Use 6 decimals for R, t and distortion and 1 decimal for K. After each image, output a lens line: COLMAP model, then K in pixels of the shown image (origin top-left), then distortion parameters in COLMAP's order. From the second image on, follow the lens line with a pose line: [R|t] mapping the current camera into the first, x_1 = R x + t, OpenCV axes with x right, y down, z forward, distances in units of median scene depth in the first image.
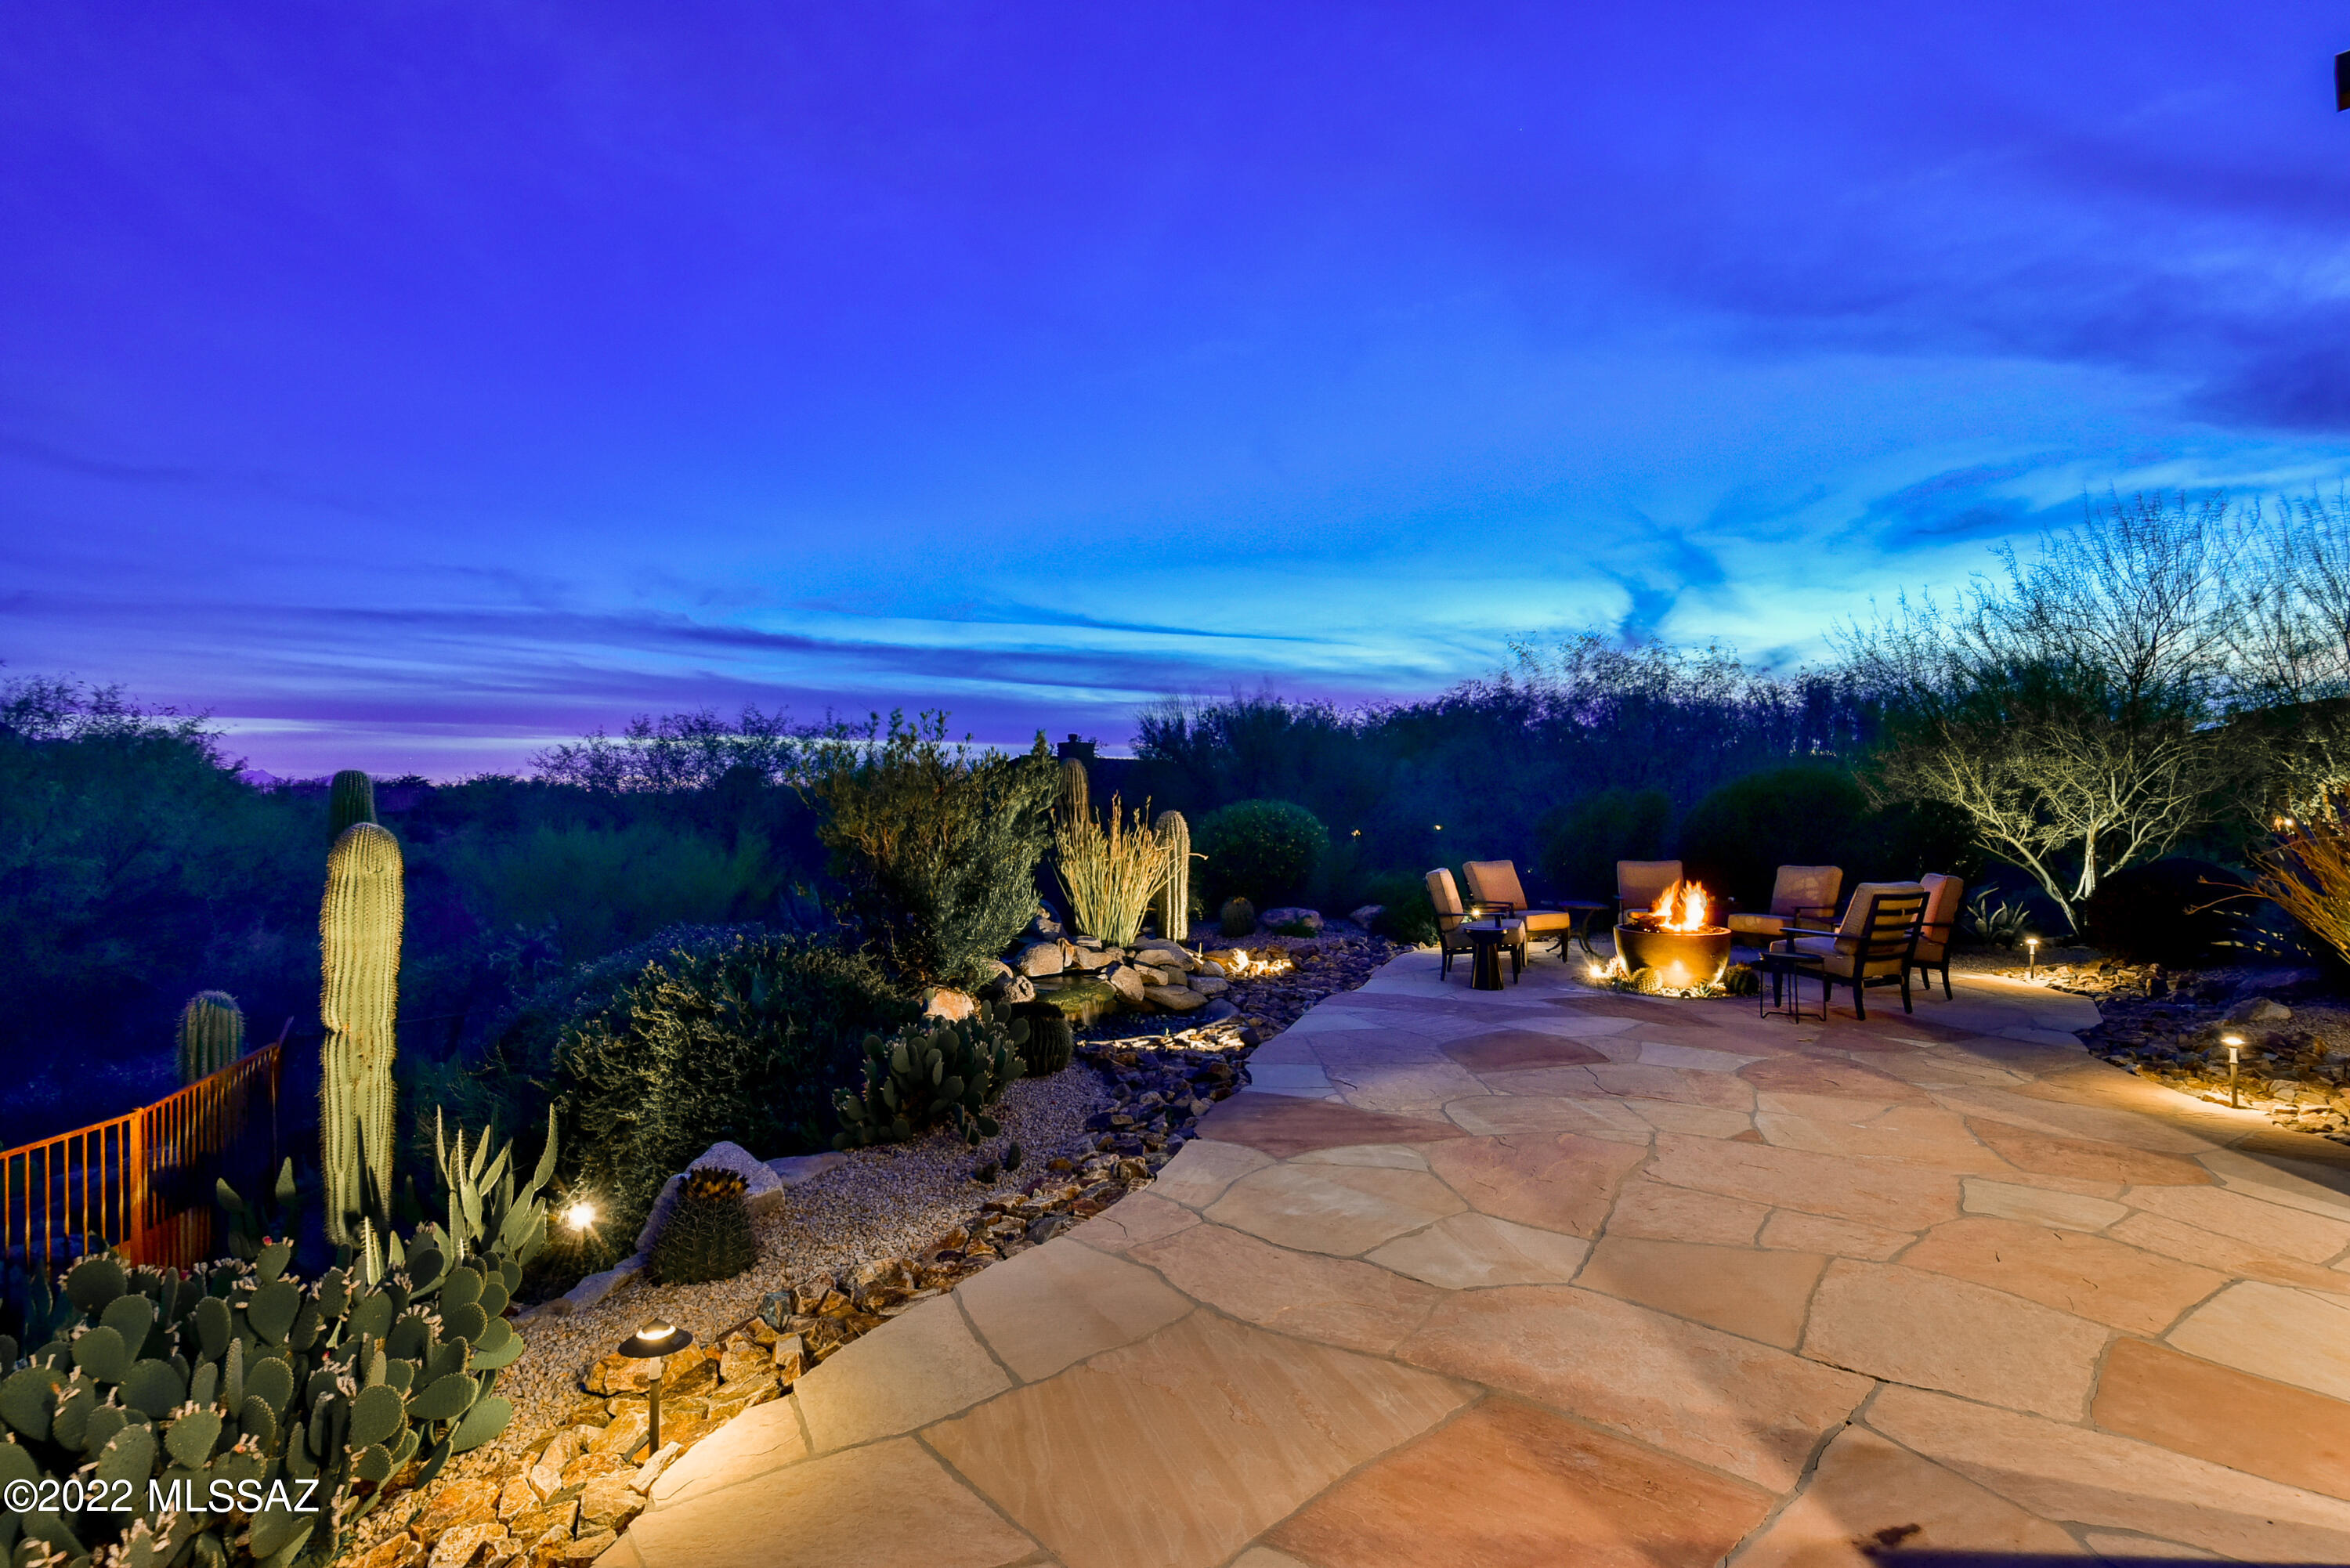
lens RADIAL K [[1098.7, 0, 1154.8], [0, 1098.7, 792.8], [0, 0, 1]] dist [-0.011848, -0.006403]
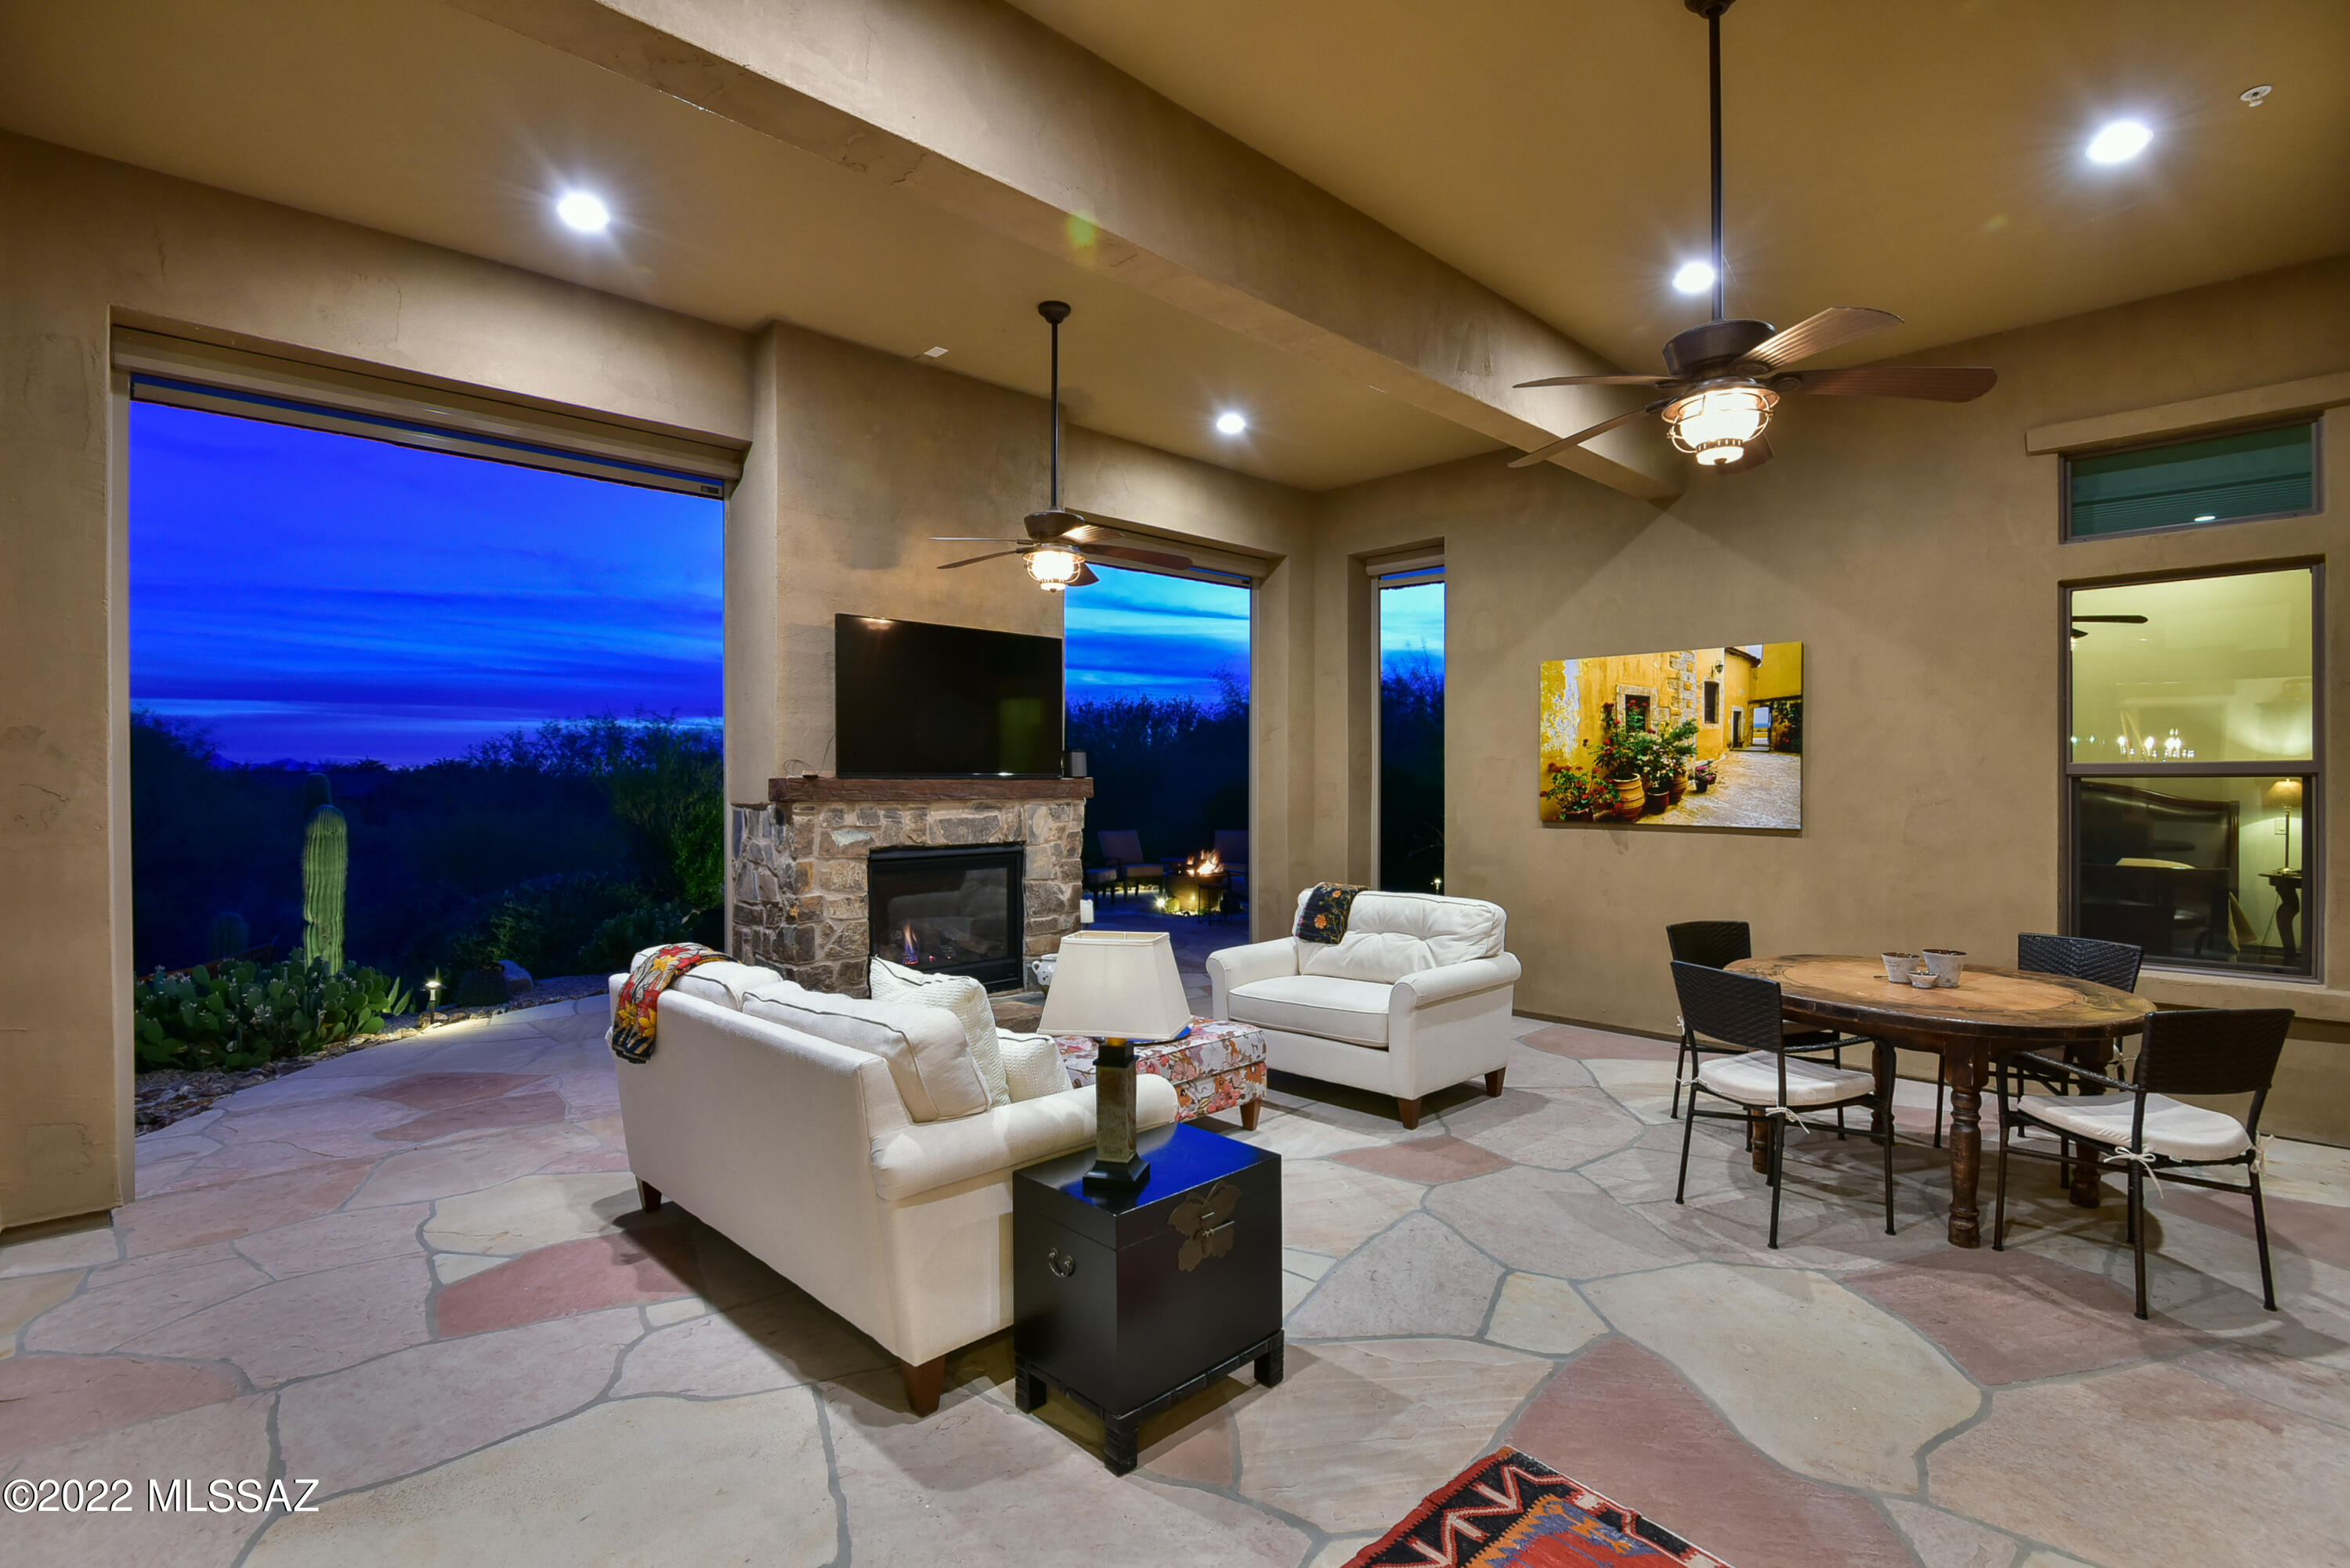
lens RADIAL K [[1098.7, 0, 1175.7], [0, 1098.7, 773.1], [0, 0, 1]] dist [-0.011848, -0.006403]
pose [[0.999280, -0.002009, 0.037879, 0.420123], [0.002031, 0.999998, -0.000559, -0.015732], [-0.037878, 0.000636, 0.999282, -0.585988]]
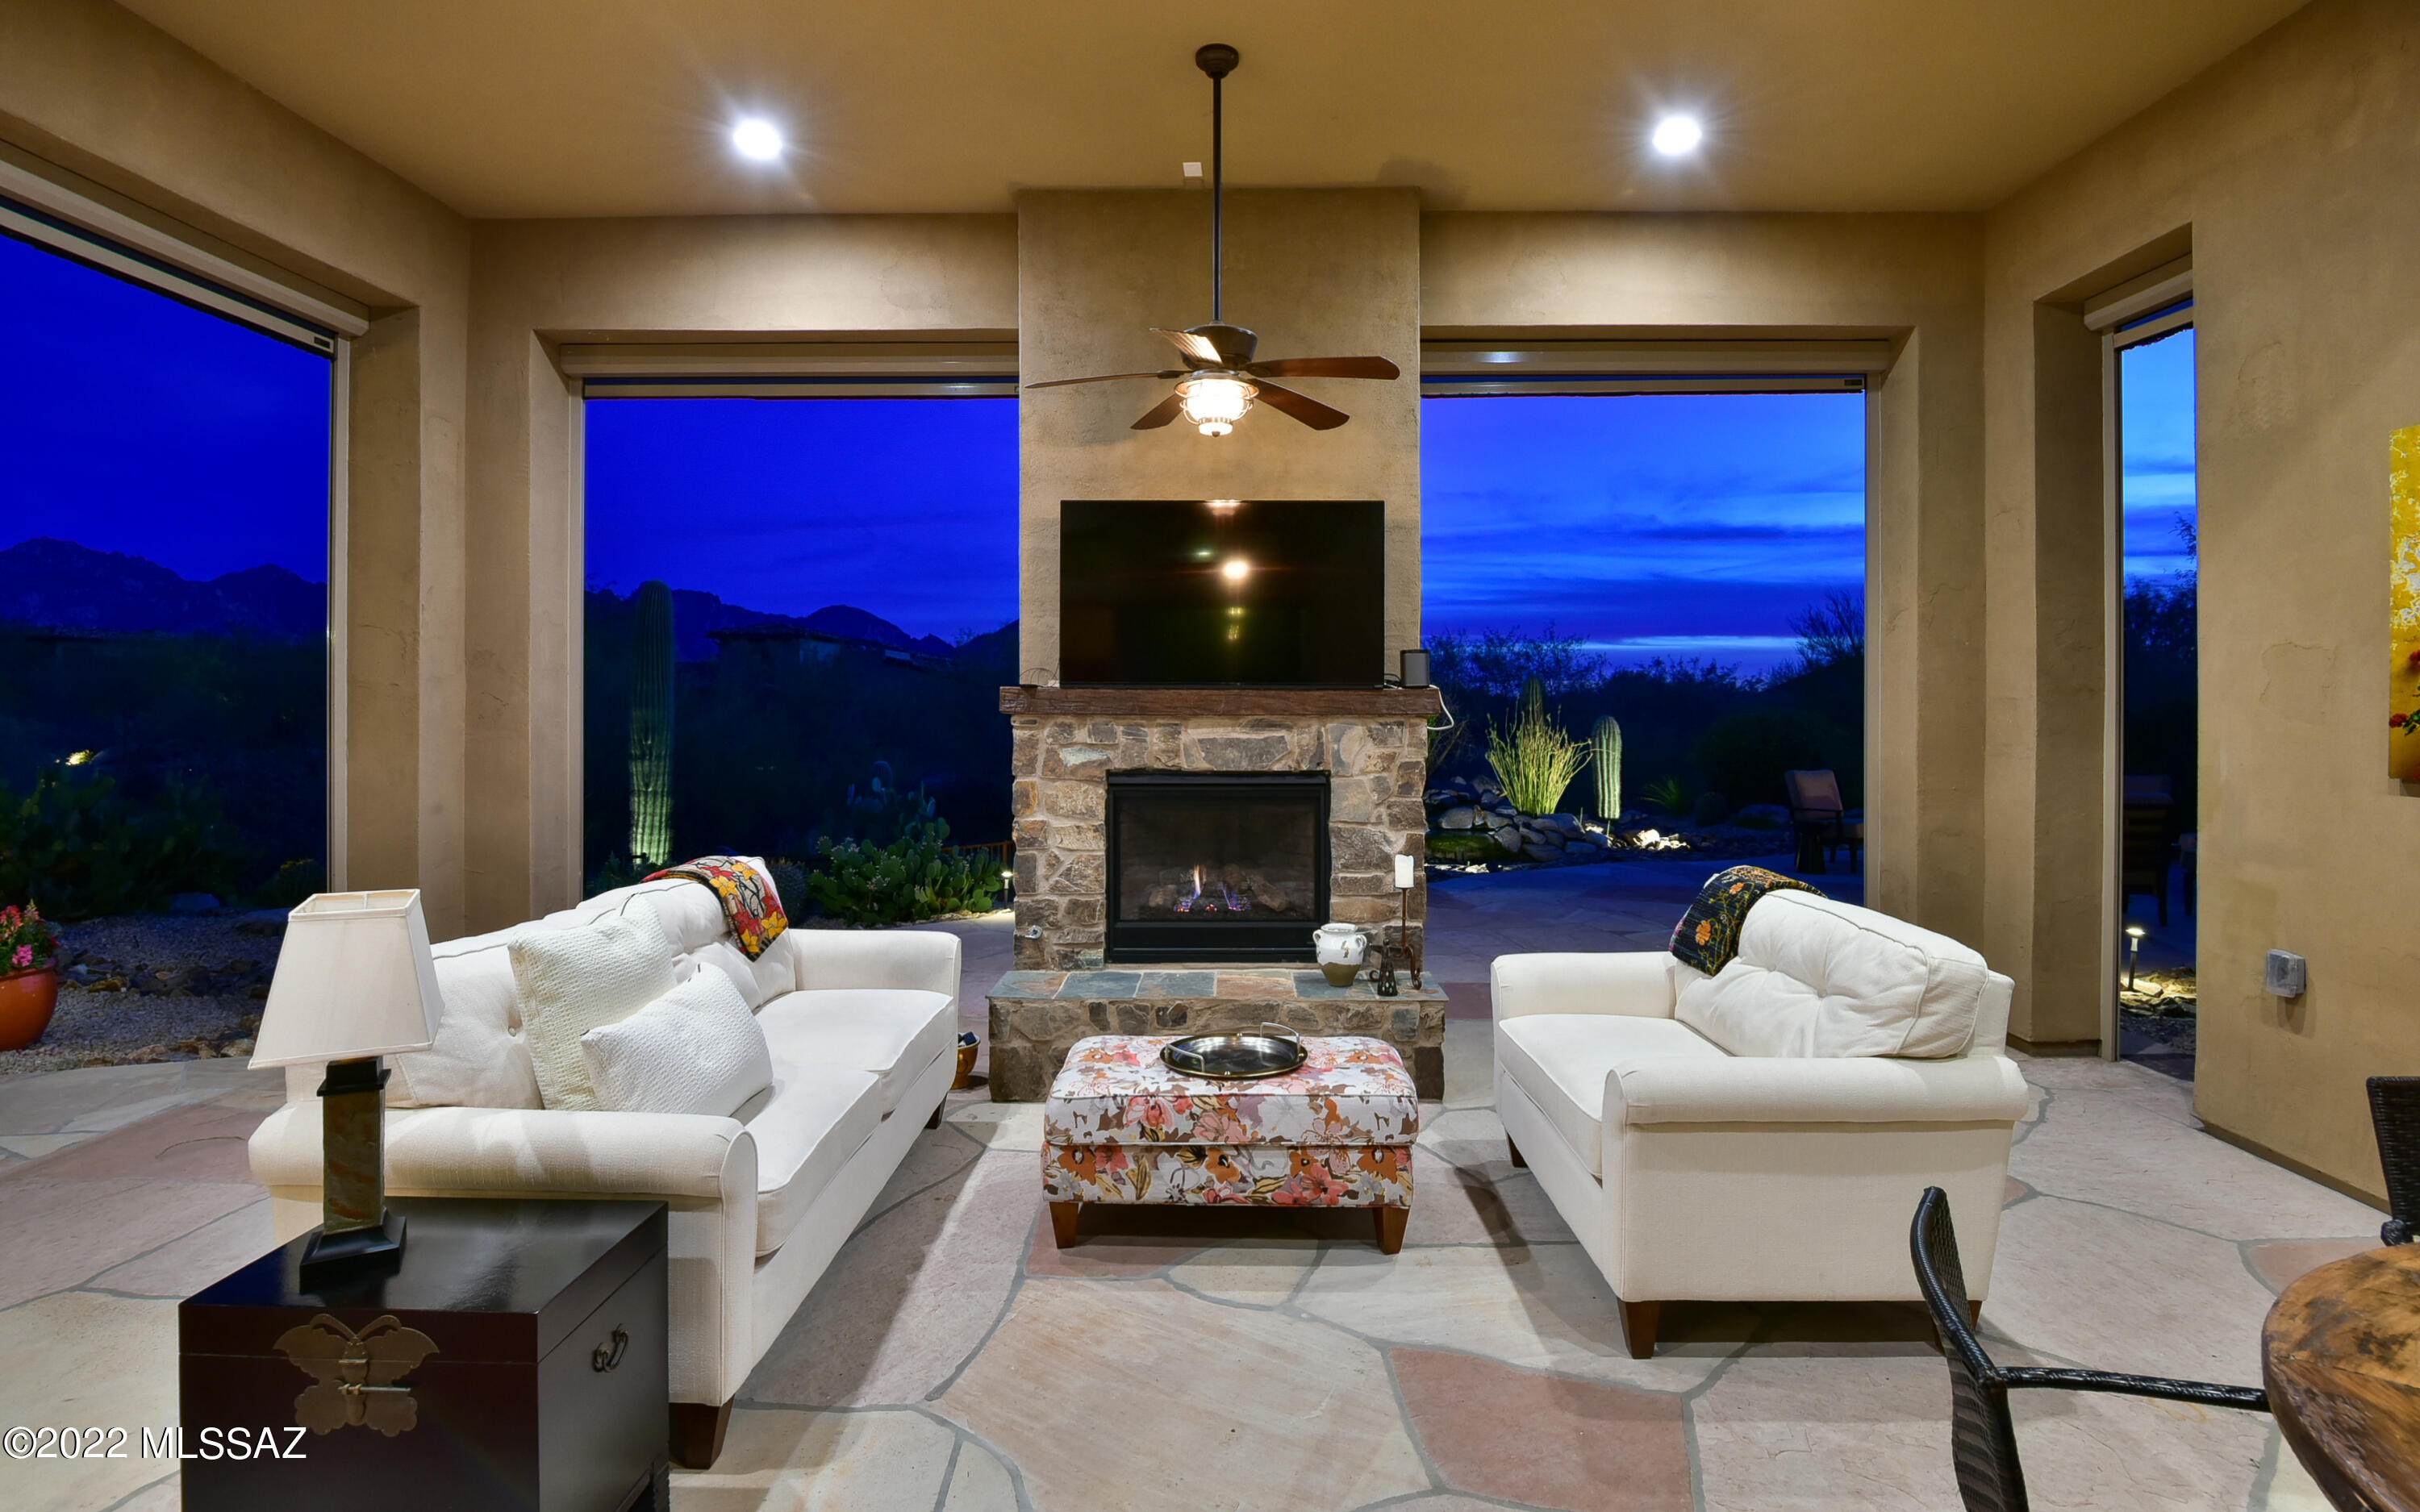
lens RADIAL K [[1133.8, 0, 1227.6], [0, 1133.8, 684.7], [0, 0, 1]] dist [-0.008010, -0.005311]
pose [[0.740608, -0.008888, -0.671879, 0.695899], [0.002676, 0.999944, -0.010279, -0.009193], [0.671932, 0.005815, 0.740590, -0.315161]]
